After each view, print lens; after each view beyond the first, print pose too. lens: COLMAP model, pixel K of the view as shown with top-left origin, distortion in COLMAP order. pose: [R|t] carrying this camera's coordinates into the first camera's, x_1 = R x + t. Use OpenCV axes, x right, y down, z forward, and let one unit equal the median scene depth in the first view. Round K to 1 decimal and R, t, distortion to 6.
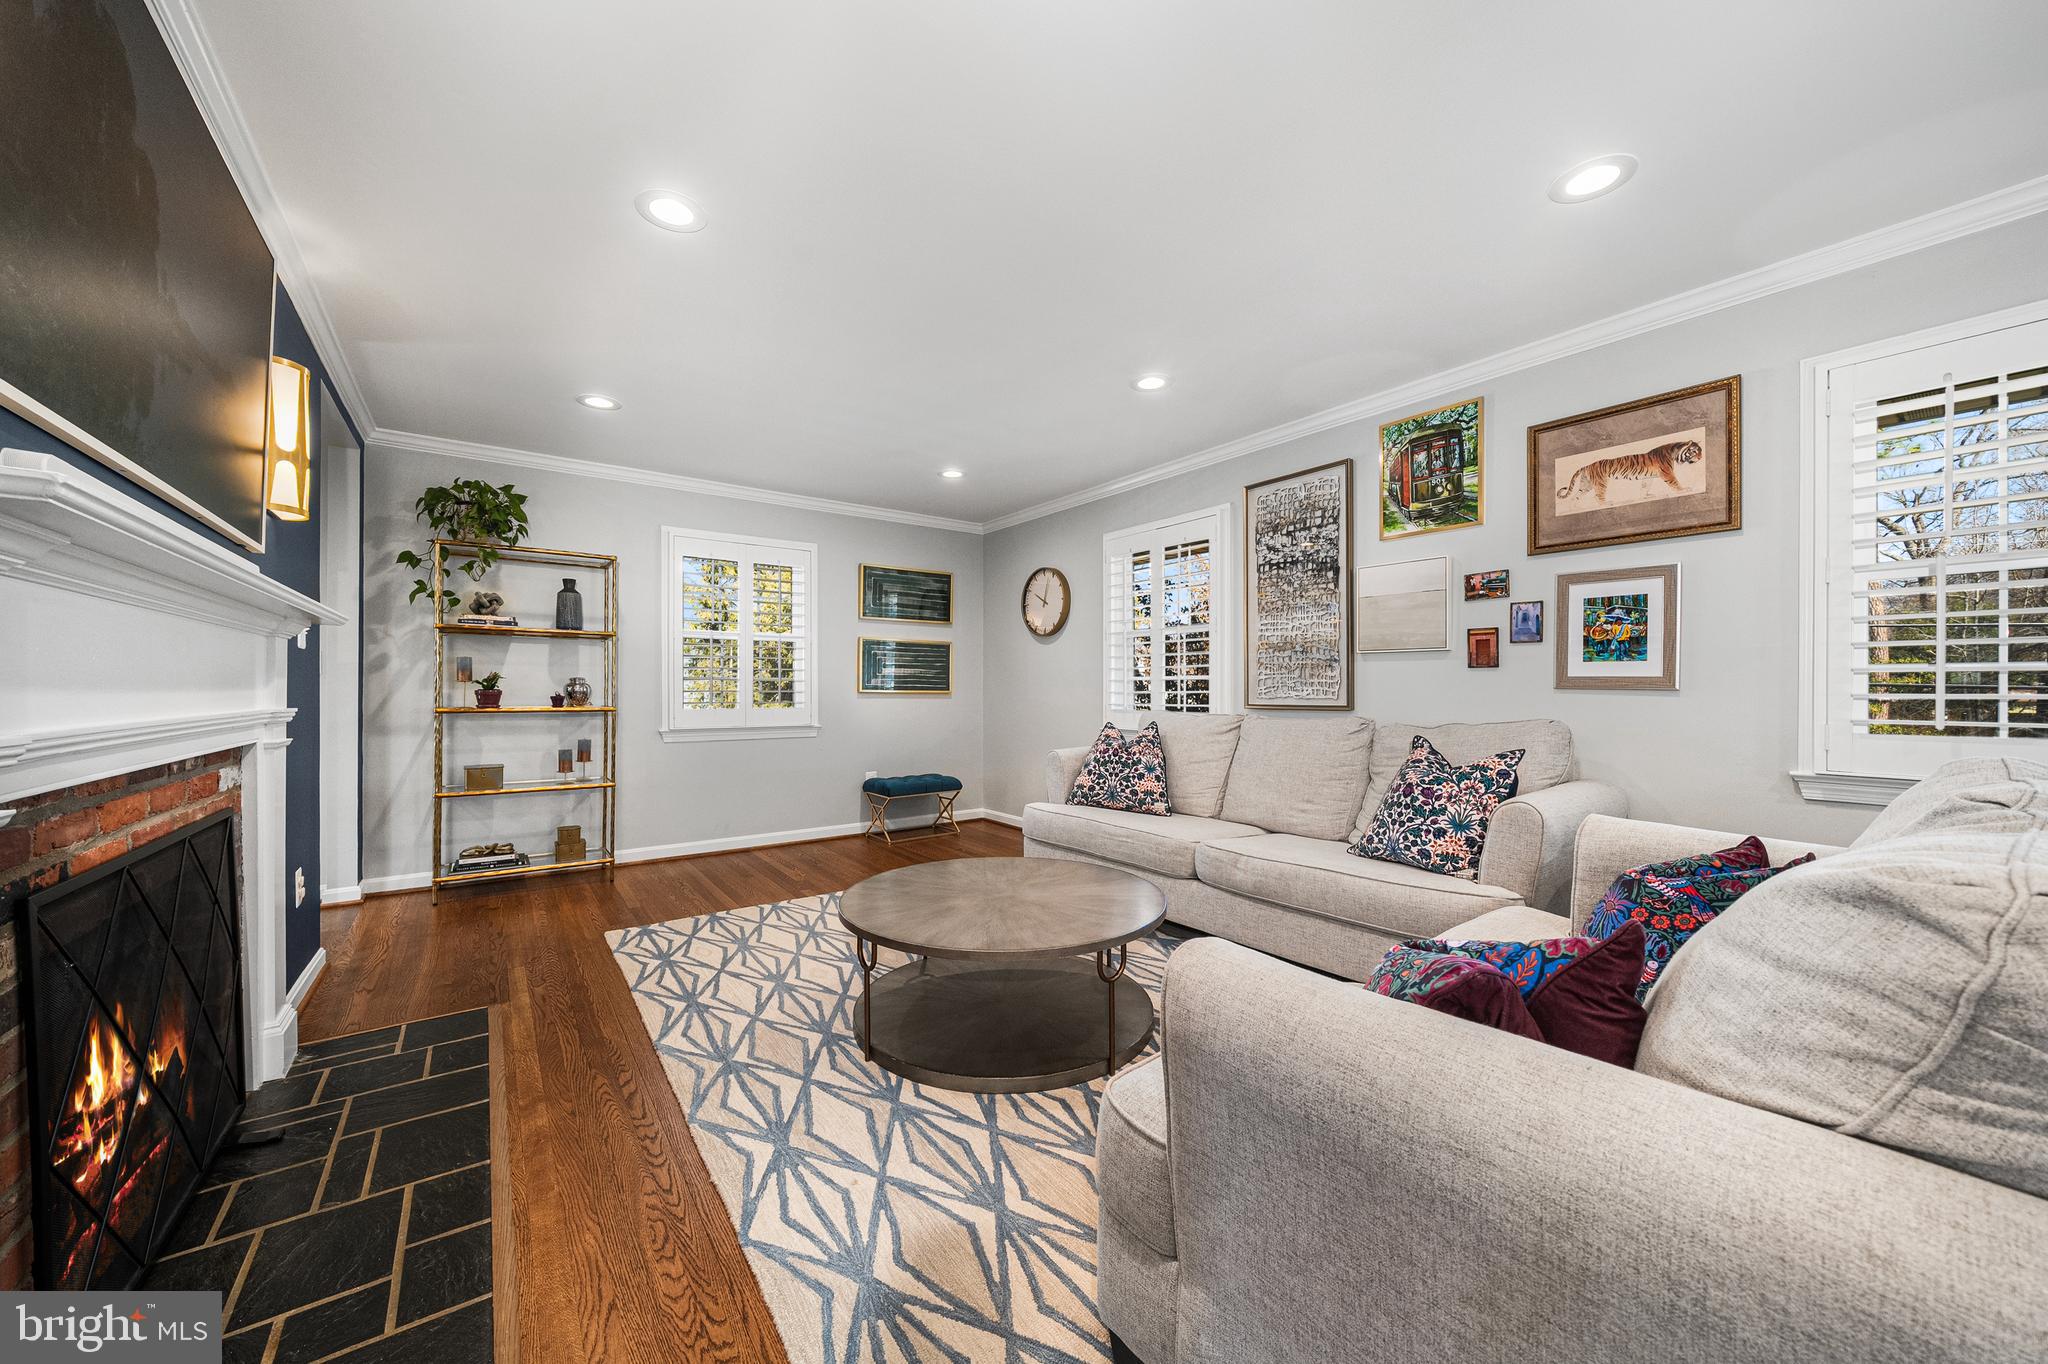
lens RADIAL K [[727.3, 0, 1012.6], [0, 727.3, 689.3], [0, 0, 1]] dist [-0.003774, -0.000062]
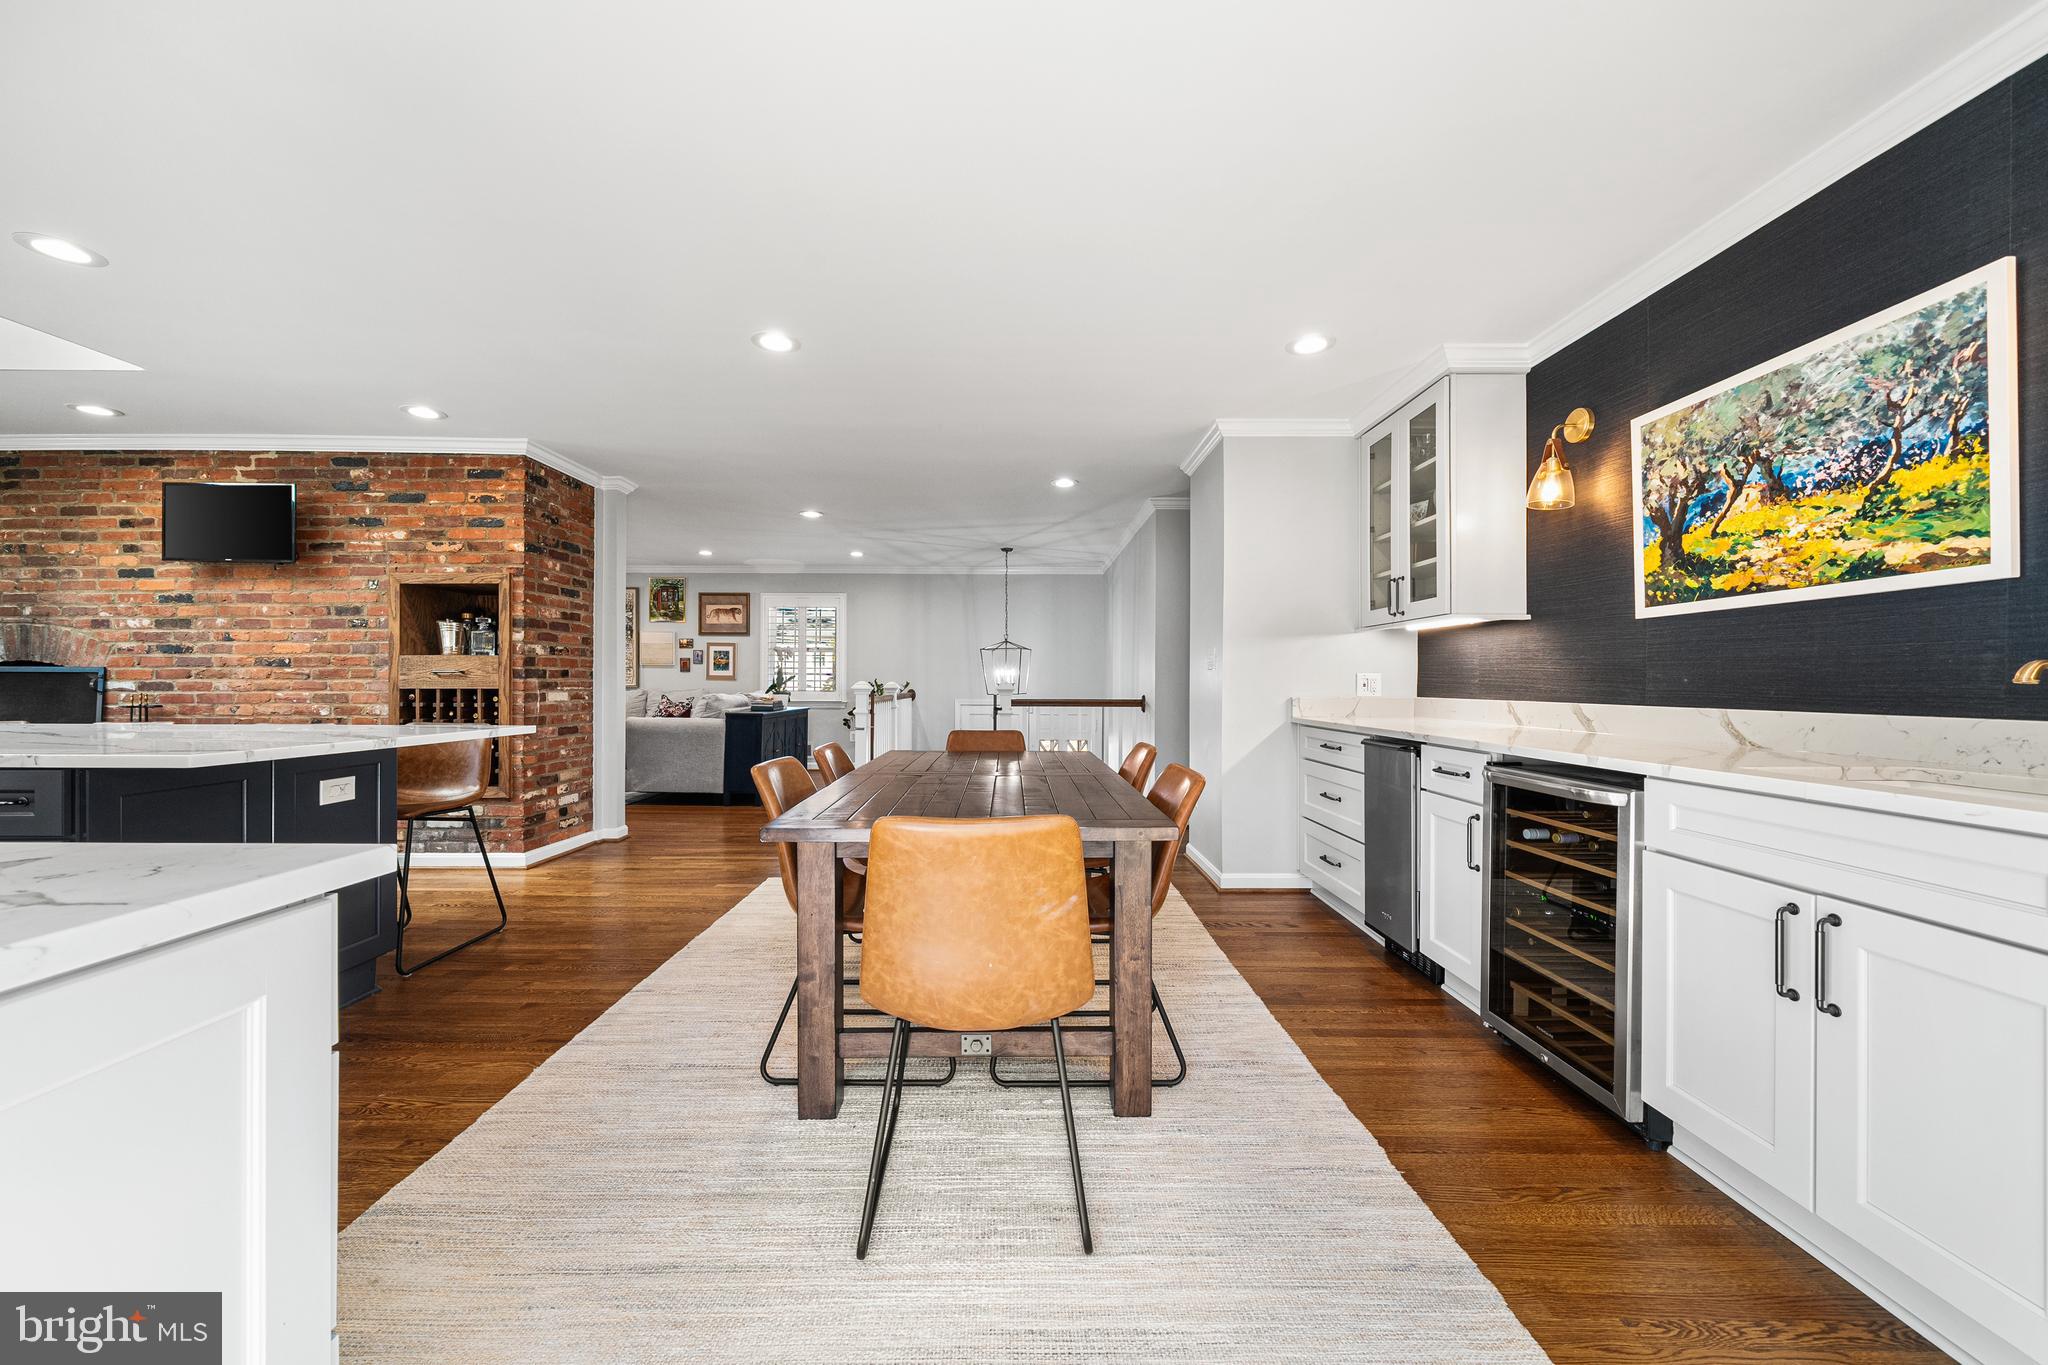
lens RADIAL K [[757.5, 0, 1019.0], [0, 757.5, 684.1], [0, 0, 1]] dist [-0.004757, 0.000442]
pose [[0.585823, -0.001811, 0.810437, -0.999614], [-0.001008, 0.999995, 0.002964, 0.009453], [-0.810438, -0.002553, 0.585819, -1.814221]]
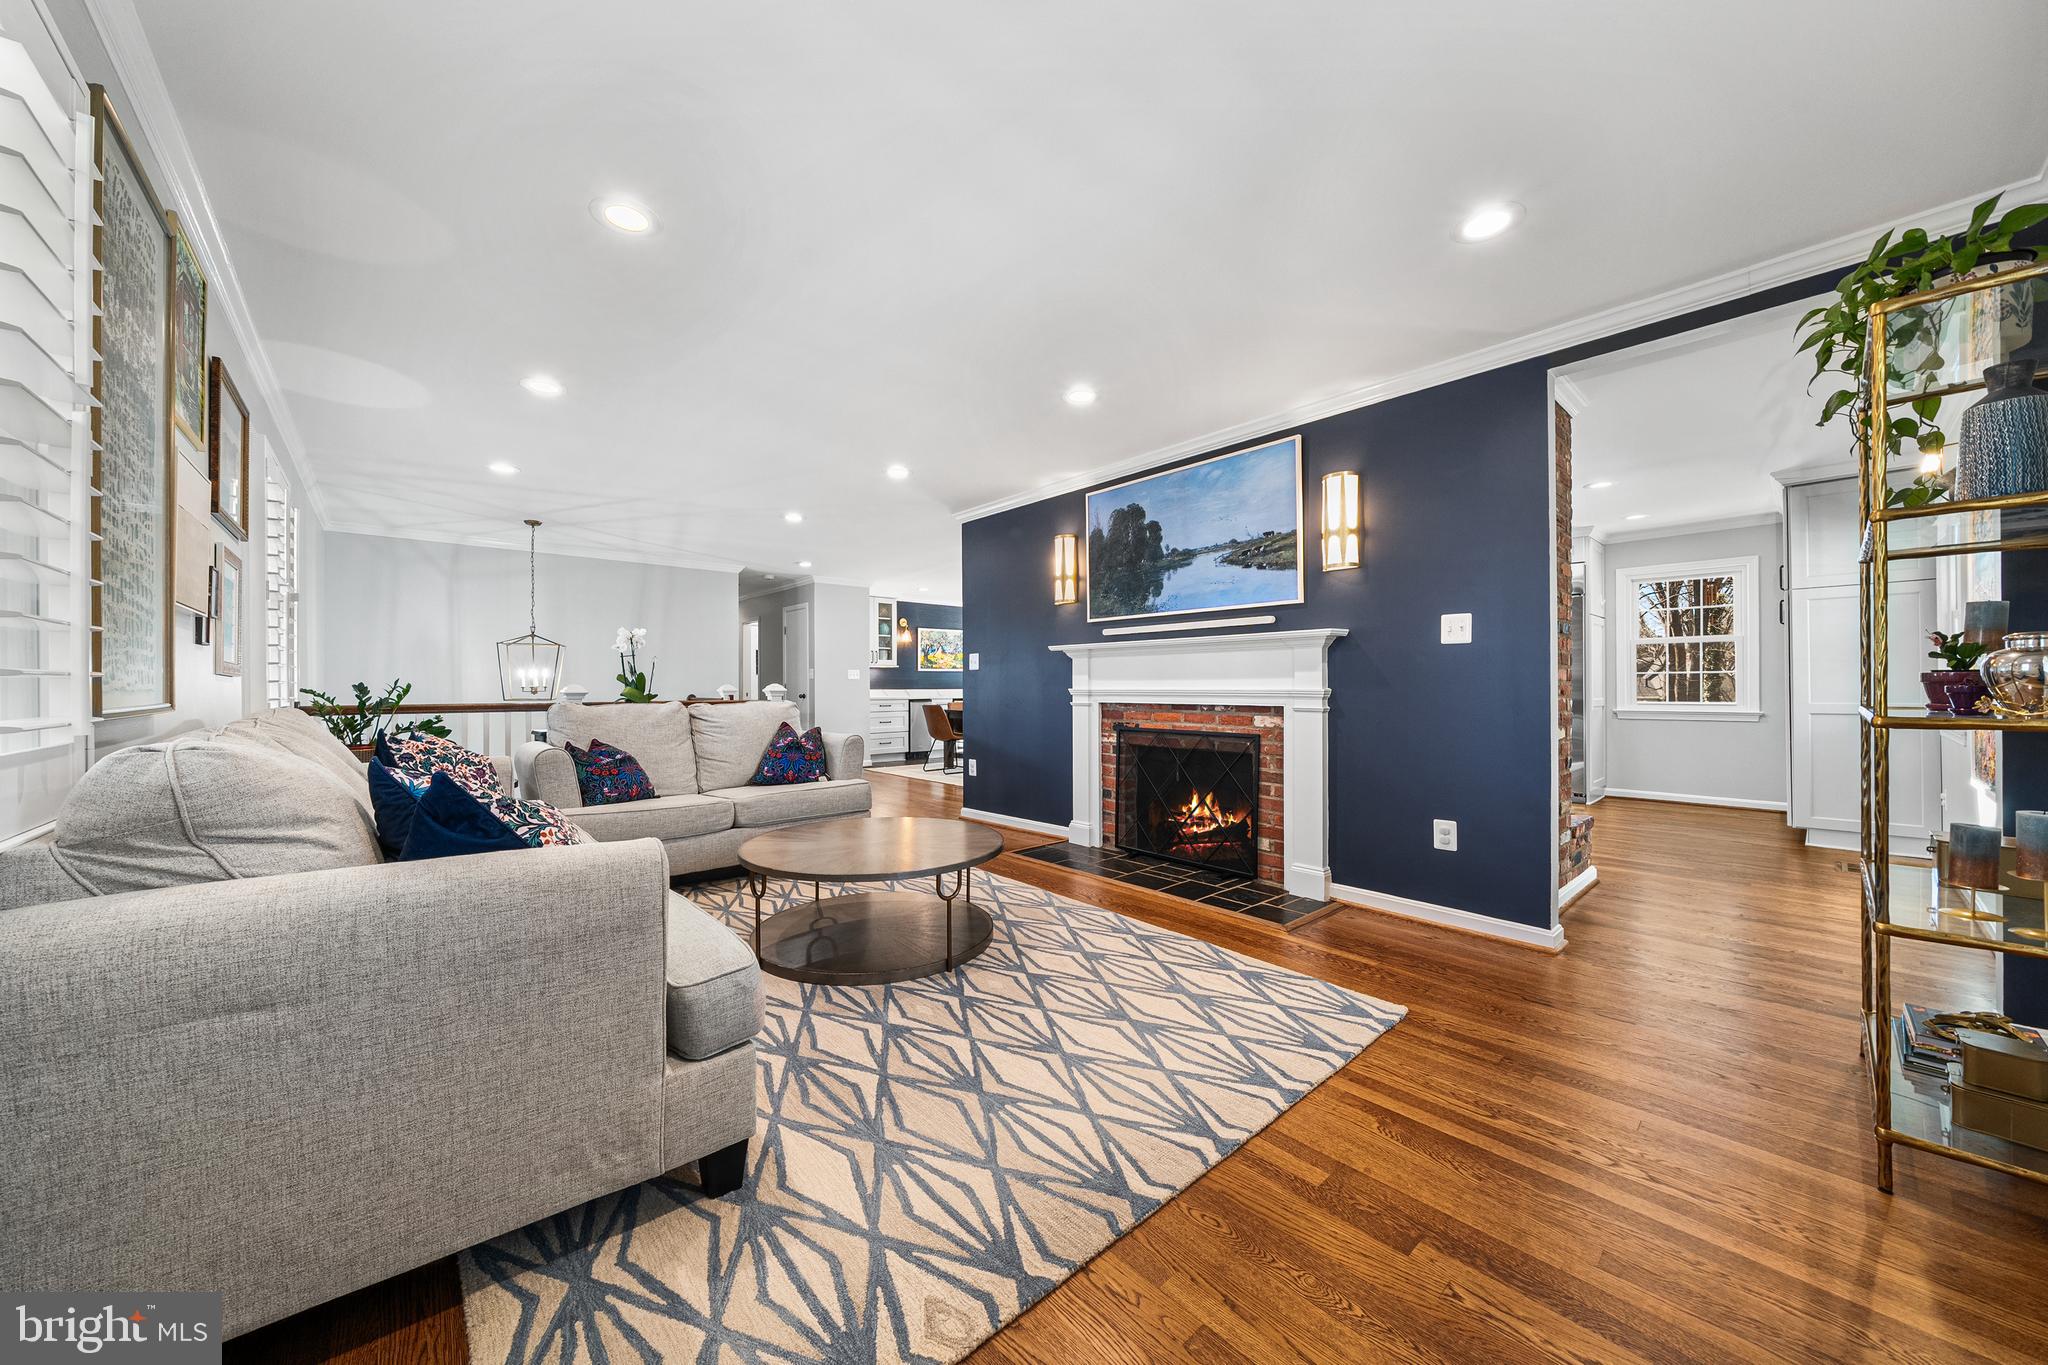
lens RADIAL K [[704.0, 0, 1020.5], [0, 704.0, 682.6], [0, 0, 1]] dist [-0.005061, 0.000005]
pose [[-0.995170, 0.001778, -0.098153, -0.113497], [0.002025, 0.999995, -0.002414, 0.011671], [0.098148, -0.002601, -0.995168, 1.757341]]
